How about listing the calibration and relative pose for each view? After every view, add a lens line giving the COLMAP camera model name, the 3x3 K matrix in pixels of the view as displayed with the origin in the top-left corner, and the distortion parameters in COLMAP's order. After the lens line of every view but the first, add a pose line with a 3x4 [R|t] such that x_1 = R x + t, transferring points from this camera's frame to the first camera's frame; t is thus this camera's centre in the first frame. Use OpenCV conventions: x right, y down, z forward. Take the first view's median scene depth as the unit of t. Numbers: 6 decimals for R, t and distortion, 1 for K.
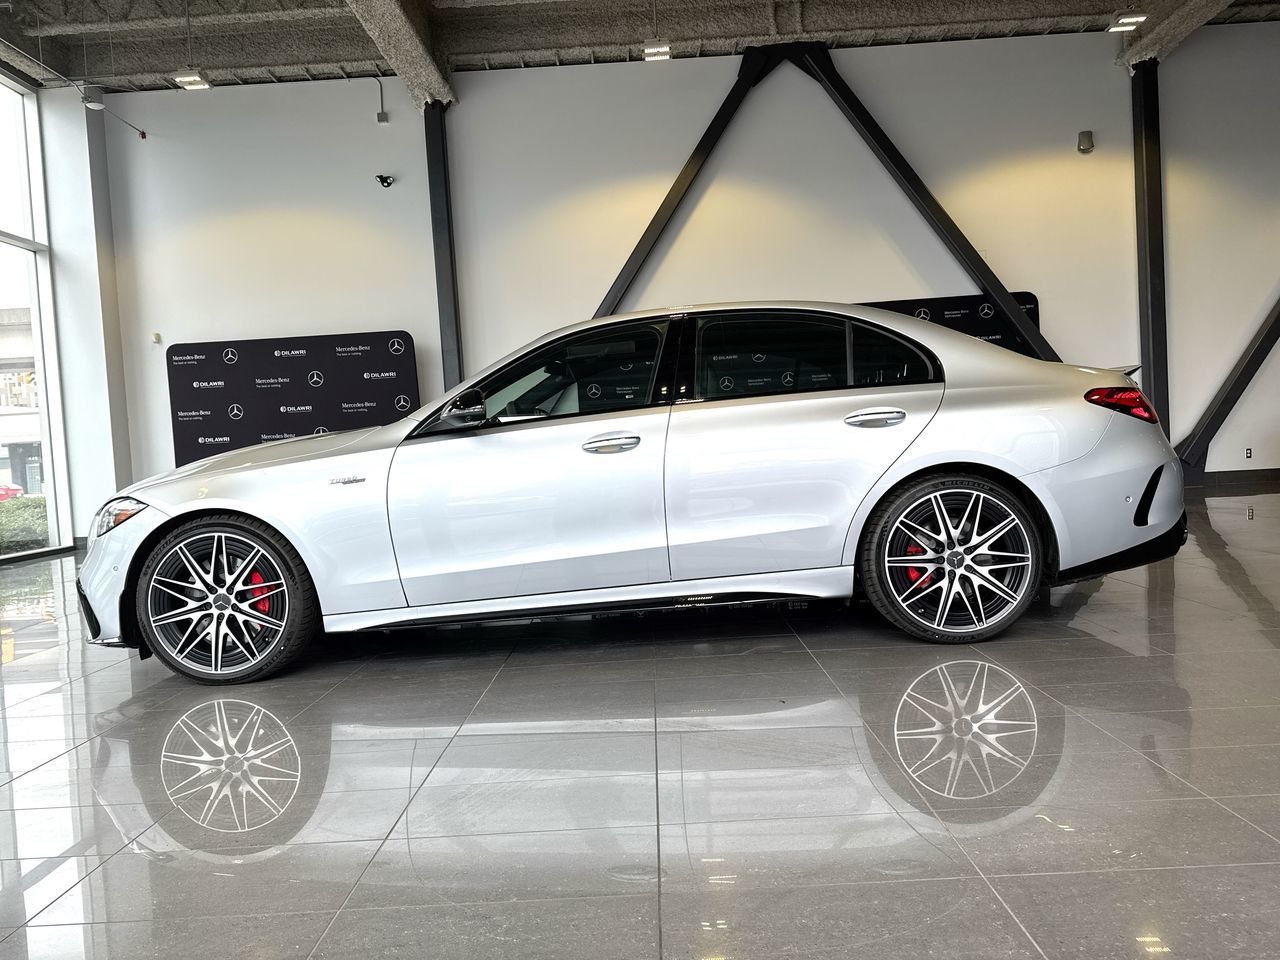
lens RADIAL K [[908.9, 0, 635.2], [0, 908.9, 478.1], [0, 0, 1]] dist [0.046160, -0.062161]
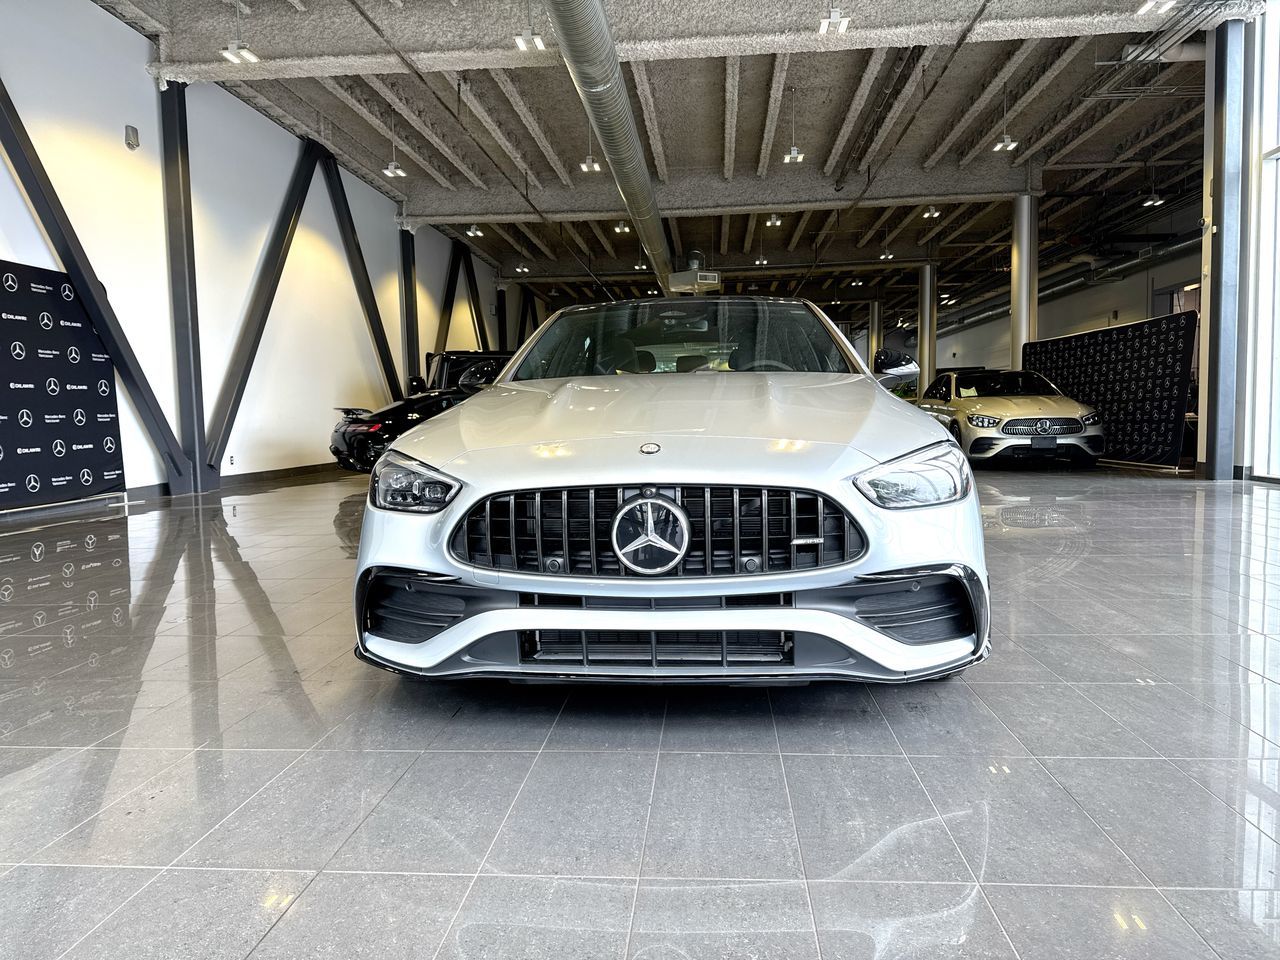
lens RADIAL K [[901.3, 0, 640.0], [0, 901.3, 480.0], [0, 0, 1]] dist [0.055085, -0.072006]
pose [[0.067701, -0.016672, 0.997566, -1.284674], [0.048270, 0.998744, 0.013416, 0.028856], [-0.996537, 0.047244, 0.068421, 1.212814]]
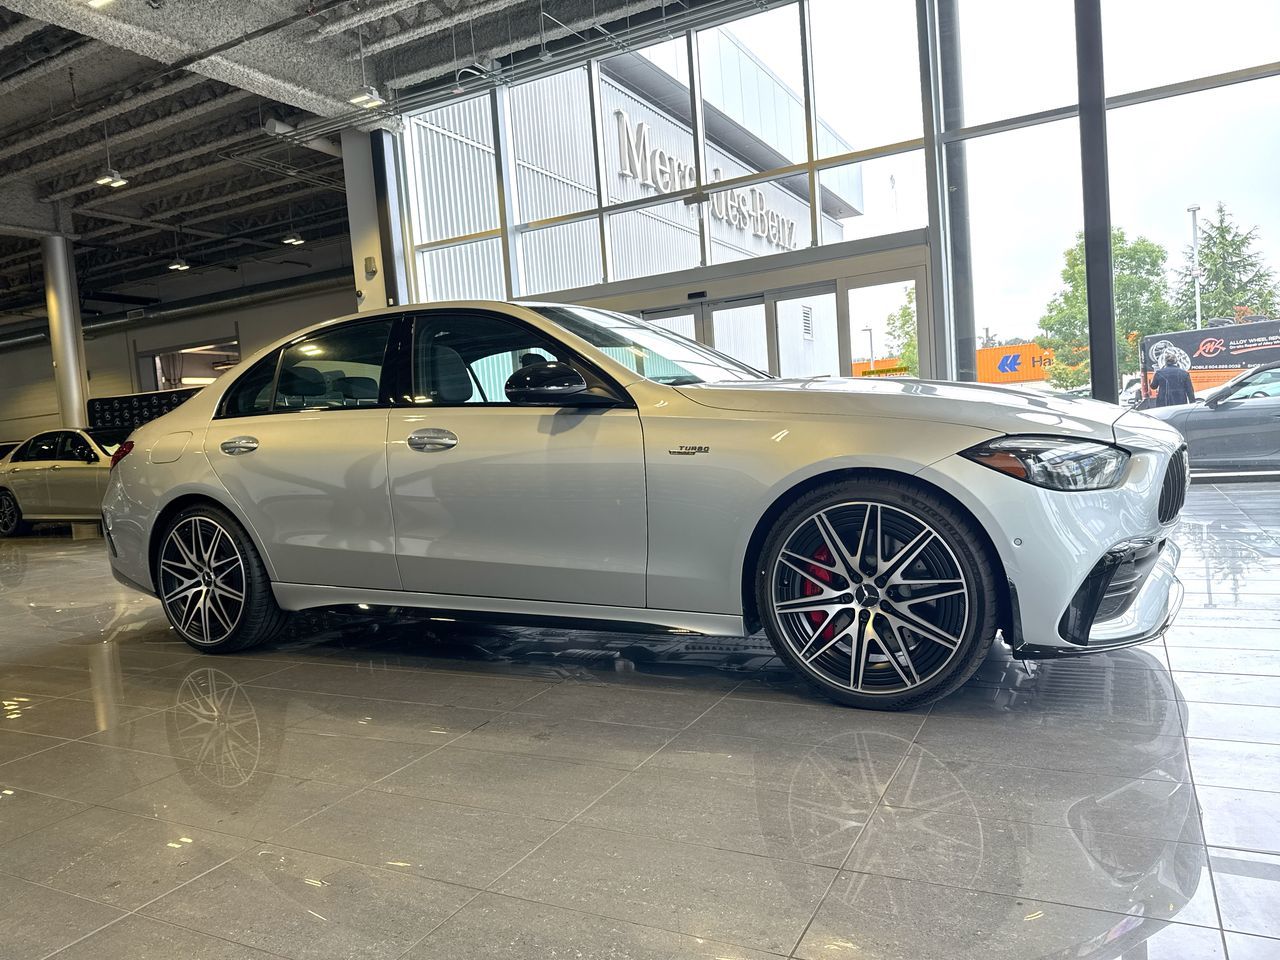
lens RADIAL K [[887.8, 0, 637.1], [0, 887.8, 483.9], [0, 0, 1]] dist [0.086649, -0.095654]
pose [[-0.882349, 0.092722, 0.461371, -0.617379], [0.137084, 0.988522, 0.063503, -0.041031], [-0.450187, 0.119278, -0.884932, 2.198409]]
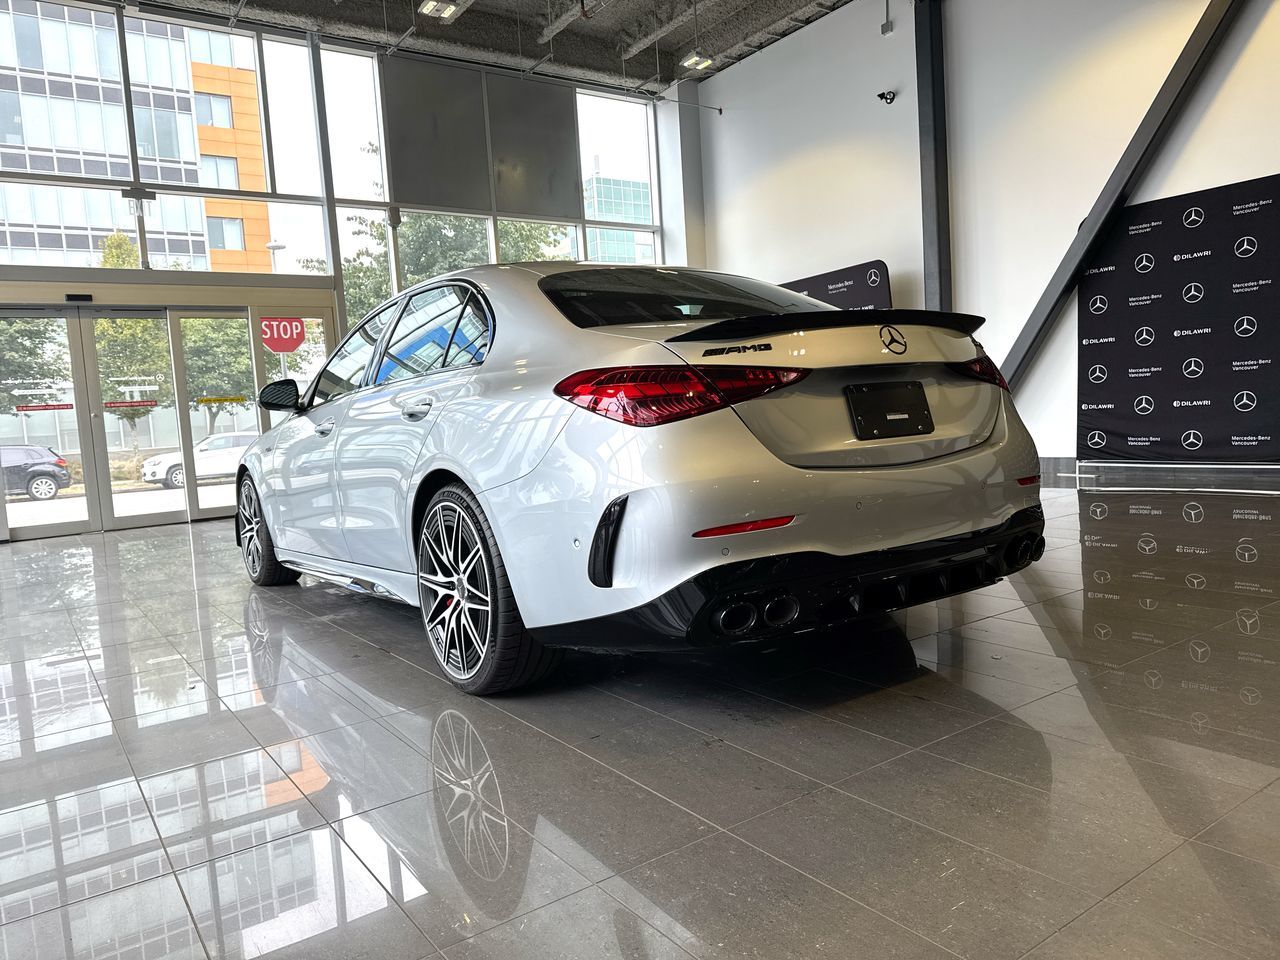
lens RADIAL K [[900.5, 0, 634.8], [0, 900.5, 475.5], [0, 0, 1]] dist [0.058791, -0.066651]
pose [[0.585013, 0.076762, -0.807383, 1.070603], [0.002946, 0.995303, 0.096763, -0.086558], [0.811019, -0.058986, 0.582039, 0.657083]]
